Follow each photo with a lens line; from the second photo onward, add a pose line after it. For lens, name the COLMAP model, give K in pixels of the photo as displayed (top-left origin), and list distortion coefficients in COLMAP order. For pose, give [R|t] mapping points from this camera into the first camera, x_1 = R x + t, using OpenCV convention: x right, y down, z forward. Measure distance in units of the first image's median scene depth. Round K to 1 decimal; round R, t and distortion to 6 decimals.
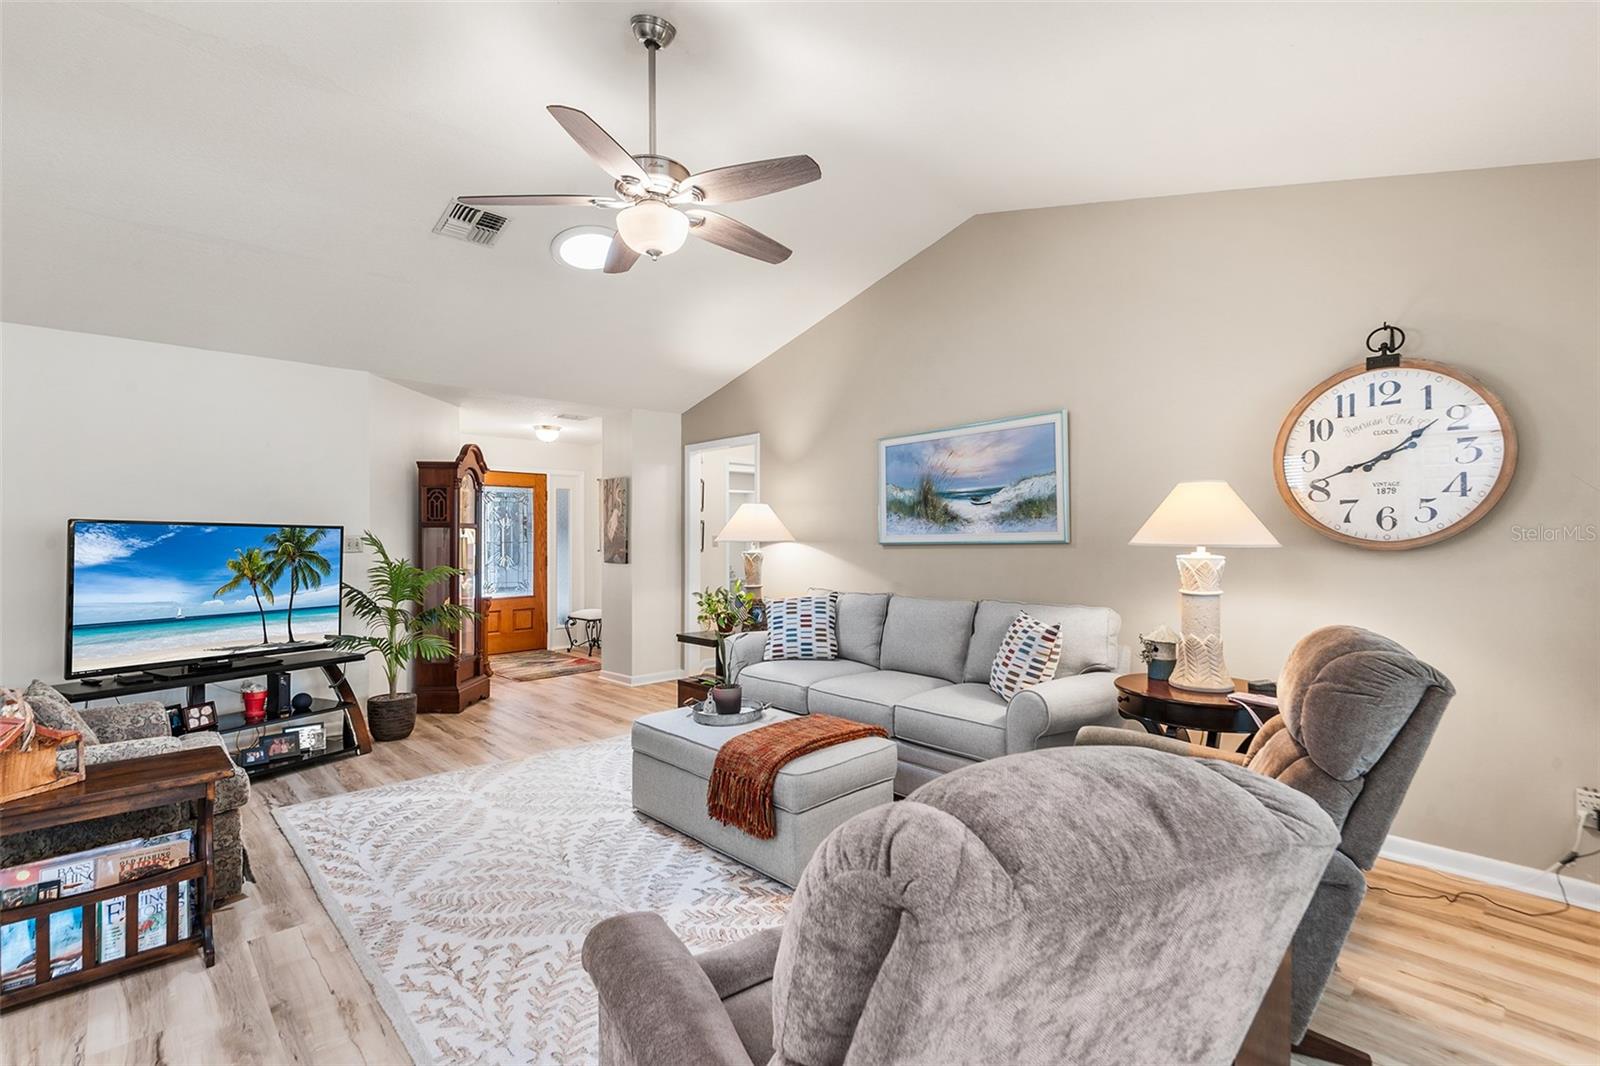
lens RADIAL K [[722.8, 0, 795.5], [0, 722.8, 531.3], [0, 0, 1]] dist [0.018187, -0.008530]
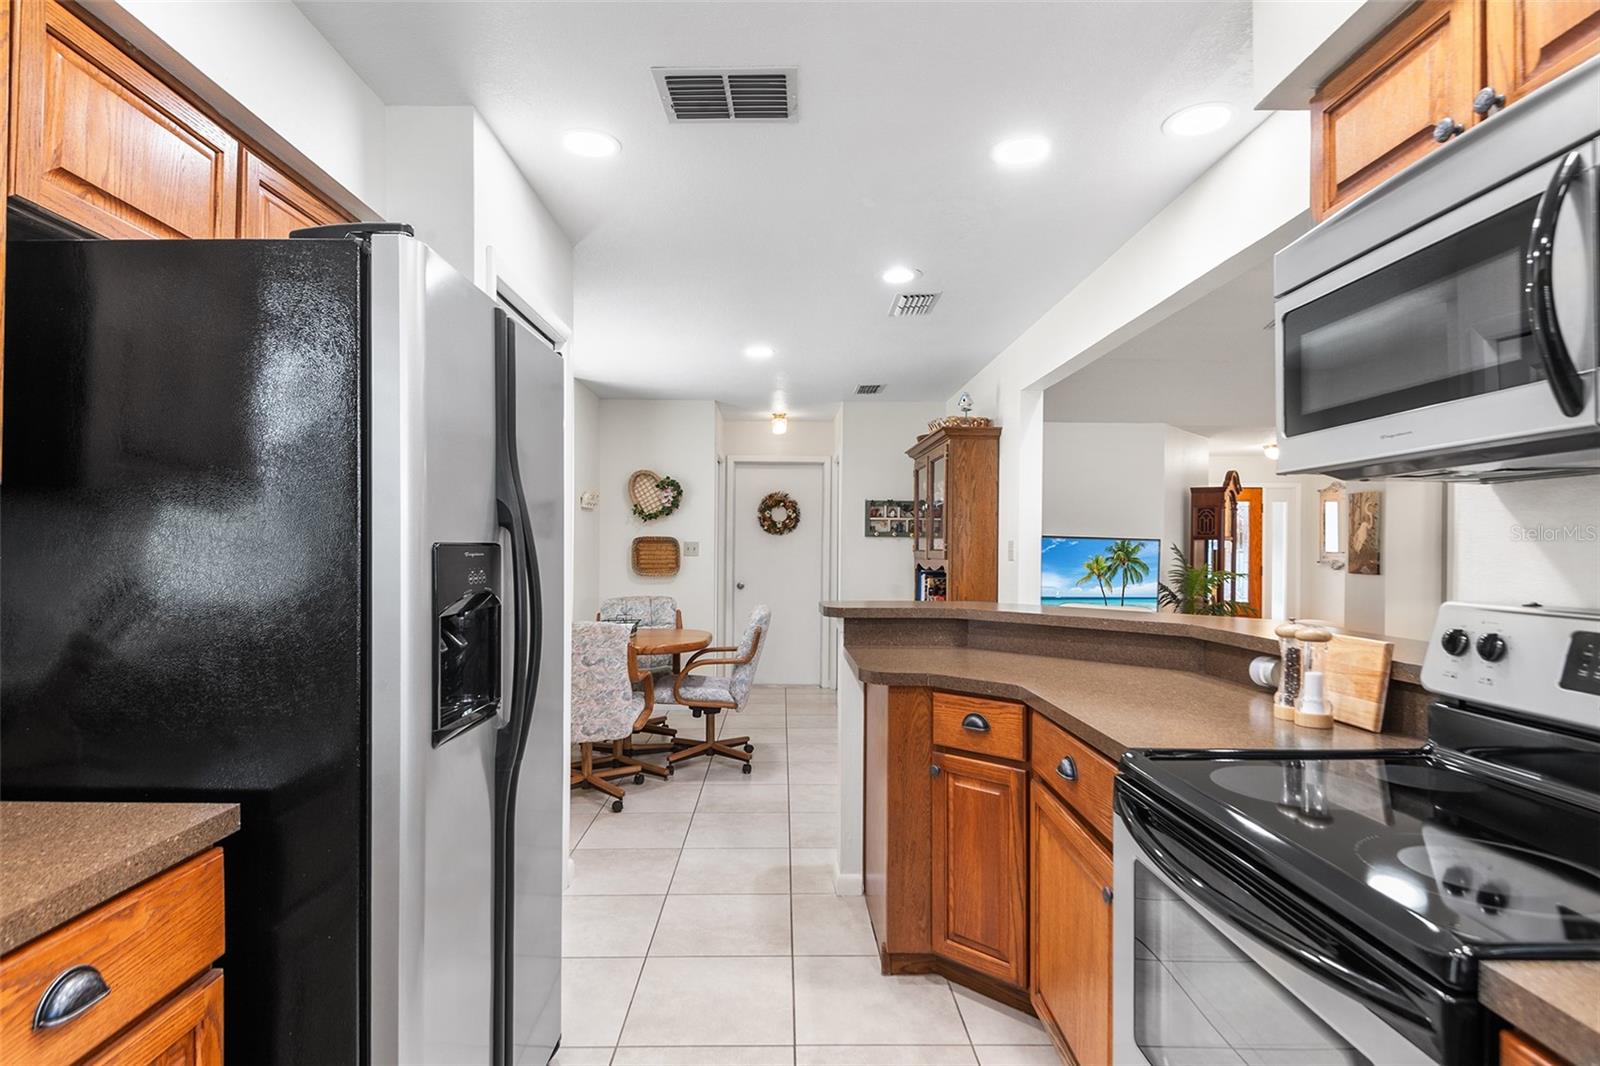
lens RADIAL K [[819.1, 0, 776.0], [0, 819.1, 544.3], [0, 0, 1]] dist [0.028435, -0.019915]
pose [[0.728818, 0.006293, -0.684679, -0.077270], [-0.002589, 0.999976, 0.006434, -0.006601], [0.684703, -0.002916, 0.728817, -0.662292]]
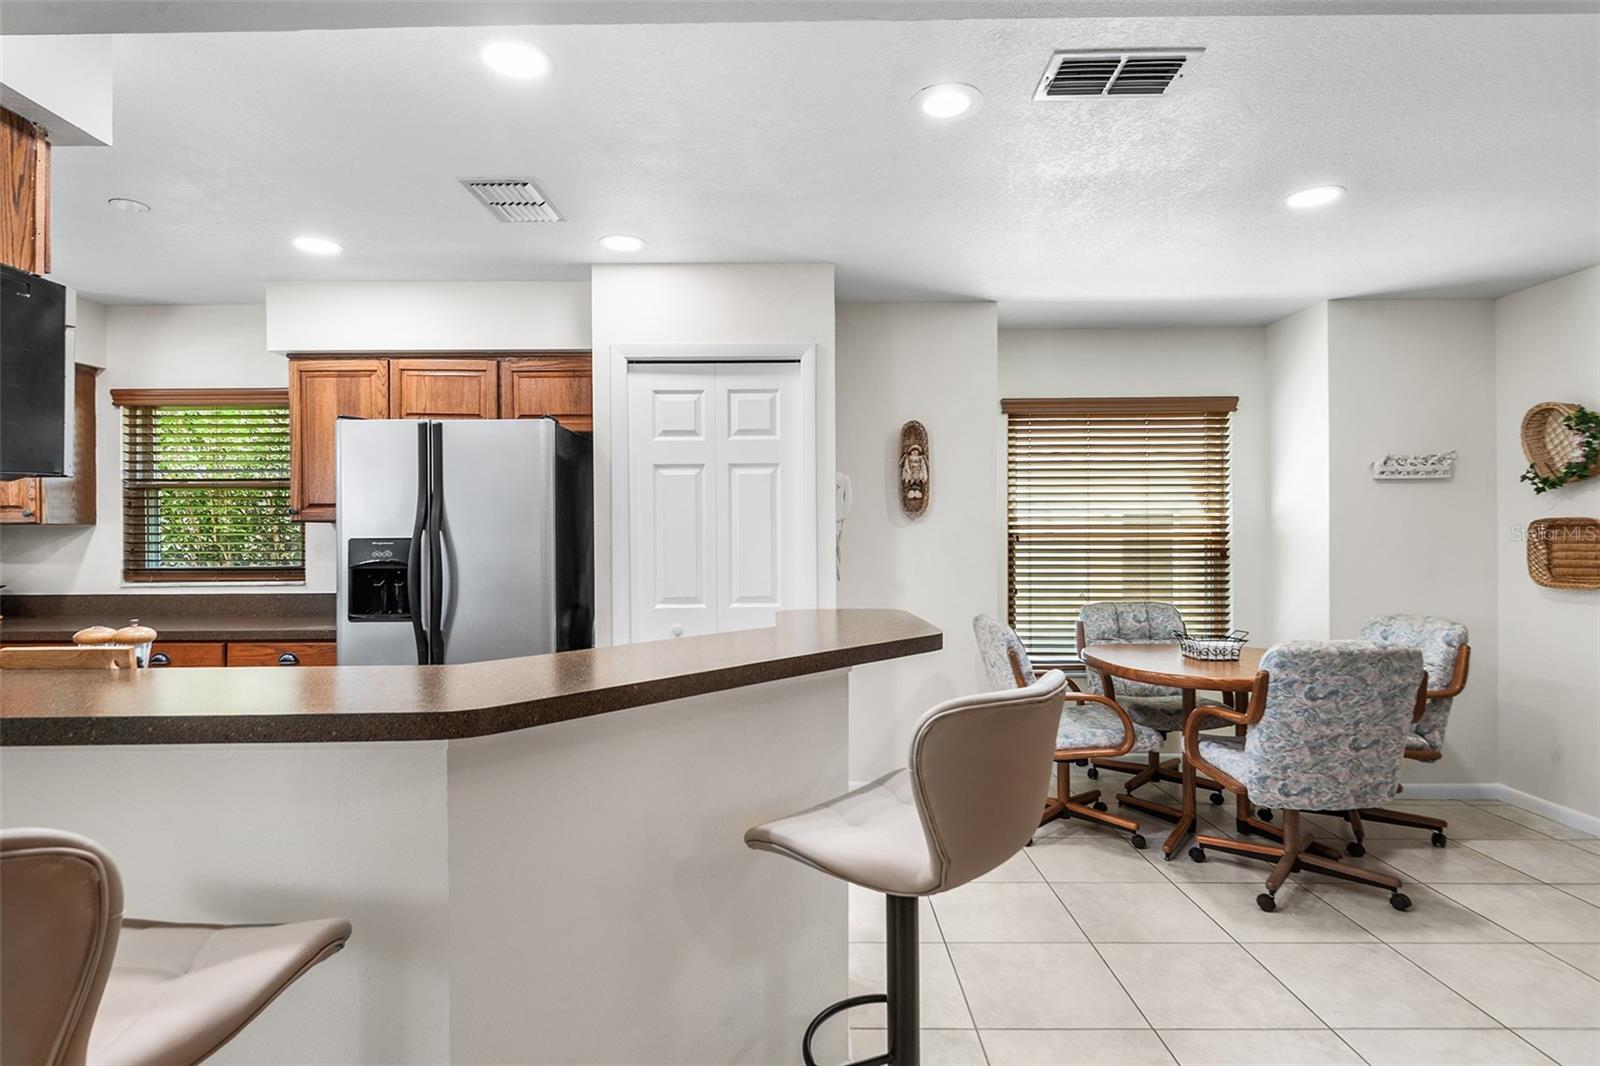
lens RADIAL K [[819.1, 0, 794.6], [0, 819.1, 536.5], [0, 0, 1]] dist [0.028435, -0.019915]
pose [[-0.681189, 0.006942, -0.732075, -0.106496], [0.012759, 0.999916, -0.002391, 0.000074], [0.731996, -0.010969, -0.681220, 0.265641]]
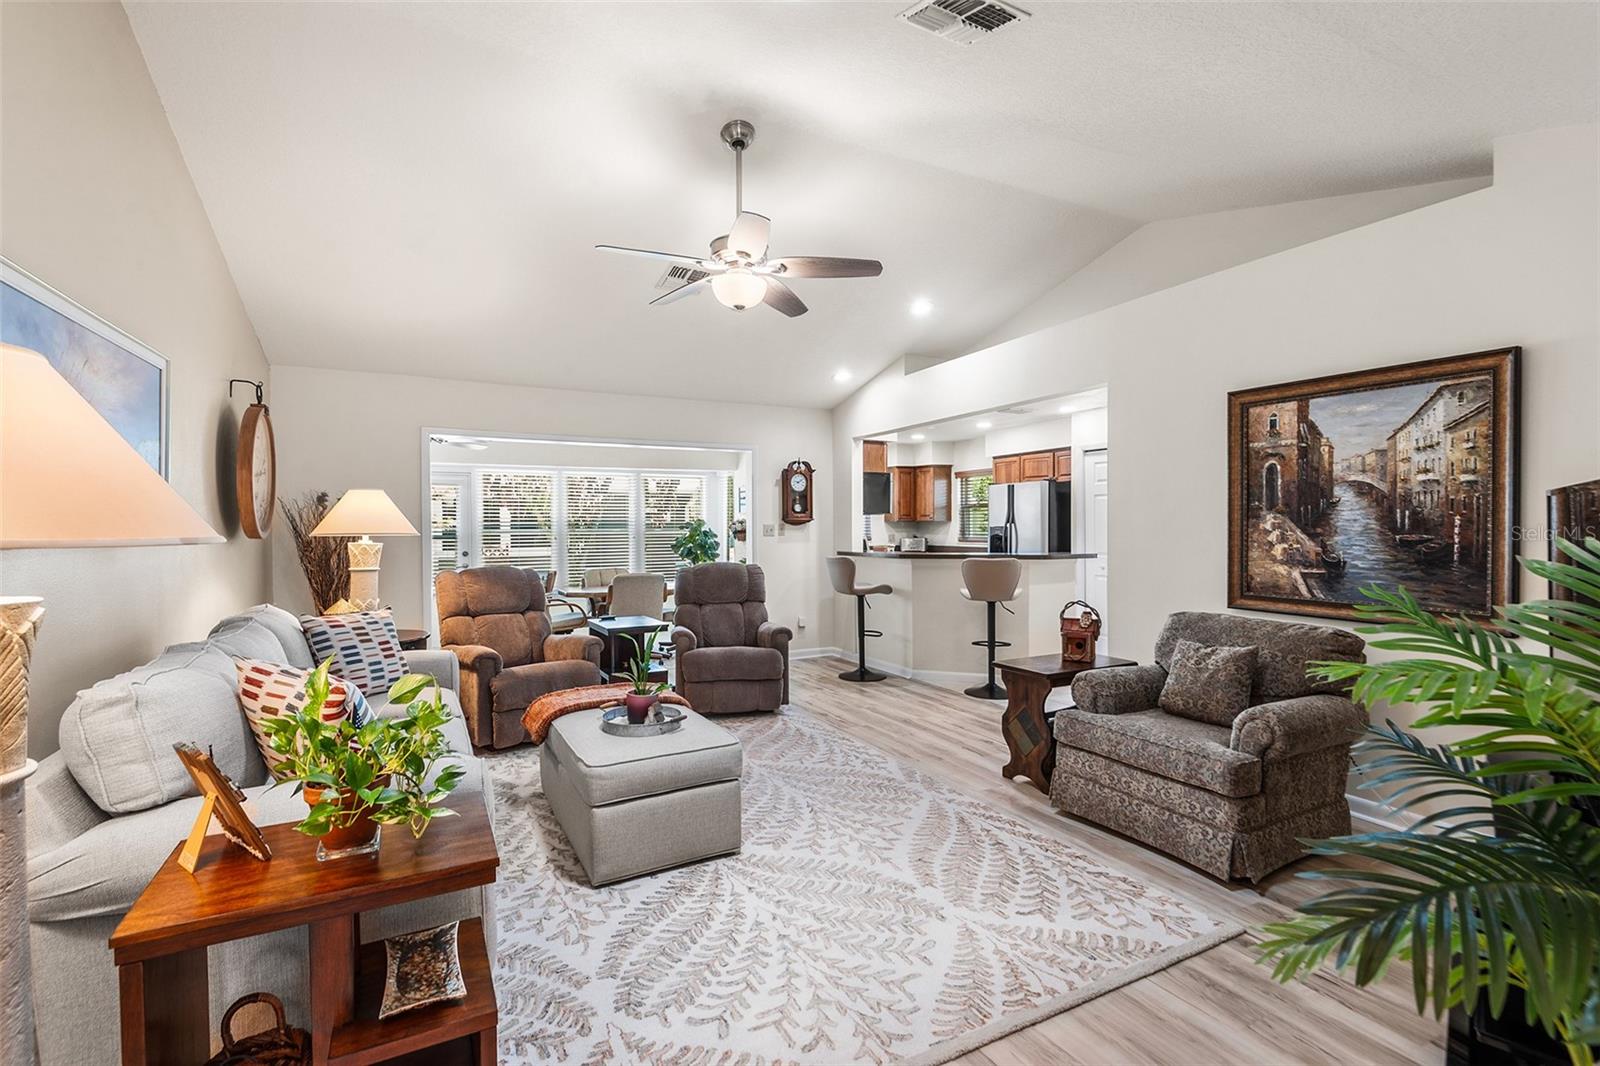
lens RADIAL K [[722.8, 0, 790.4], [0, 722.8, 538.9], [0, 0, 1]] dist [0.018187, -0.008530]
pose [[-0.960604, 0.003079, 0.277905, -0.399368], [0.004888, 0.999971, 0.005818, 0.014731], [-0.277879, 0.006947, -0.960591, 1.387309]]
